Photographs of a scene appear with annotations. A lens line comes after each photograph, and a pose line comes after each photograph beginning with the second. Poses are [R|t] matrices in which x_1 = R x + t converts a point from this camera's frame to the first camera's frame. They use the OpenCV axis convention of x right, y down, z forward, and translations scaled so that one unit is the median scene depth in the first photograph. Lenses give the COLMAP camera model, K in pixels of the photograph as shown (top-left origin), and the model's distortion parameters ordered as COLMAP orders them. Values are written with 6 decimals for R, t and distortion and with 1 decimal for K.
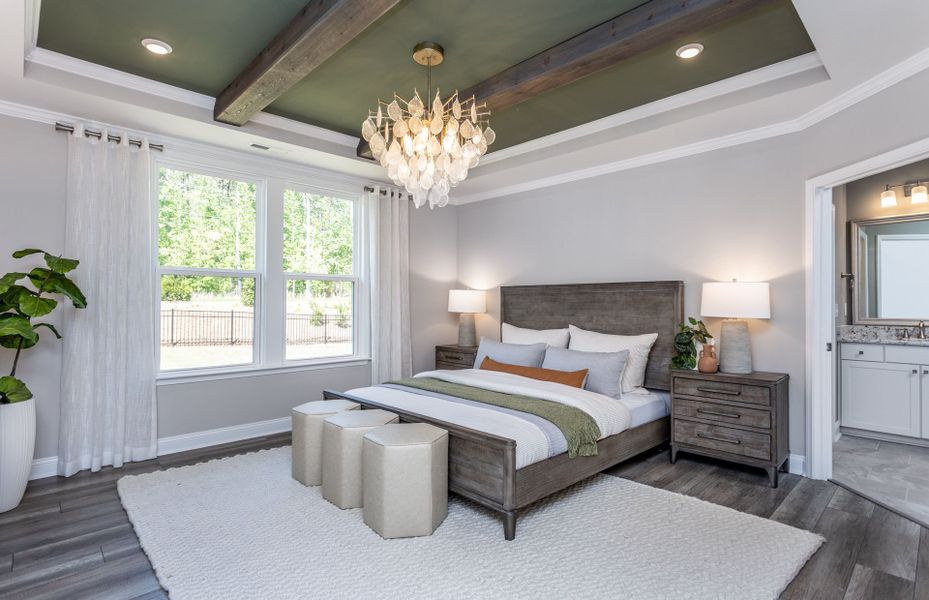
lens RADIAL K [[453.0, 0, 461.8], [0, 453.0, 294.1], [0, 0, 1]] dist [-0.017232, 0.001183]
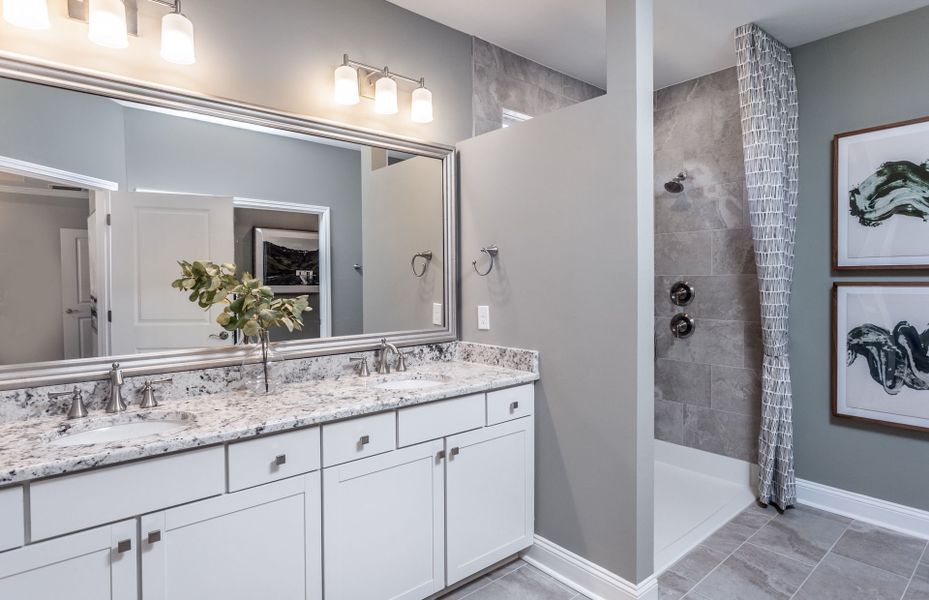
lens RADIAL K [[514.5, 0, 462.0], [0, 514.5, 293.3], [0, 0, 1]] dist [-0.002015, -0.000804]
pose [[0.066112, -0.028794, 0.997397, 0.622628], [-0.012599, 0.999480, 0.029689, -0.013692], [-0.997733, -0.014529, 0.065714, 0.680169]]
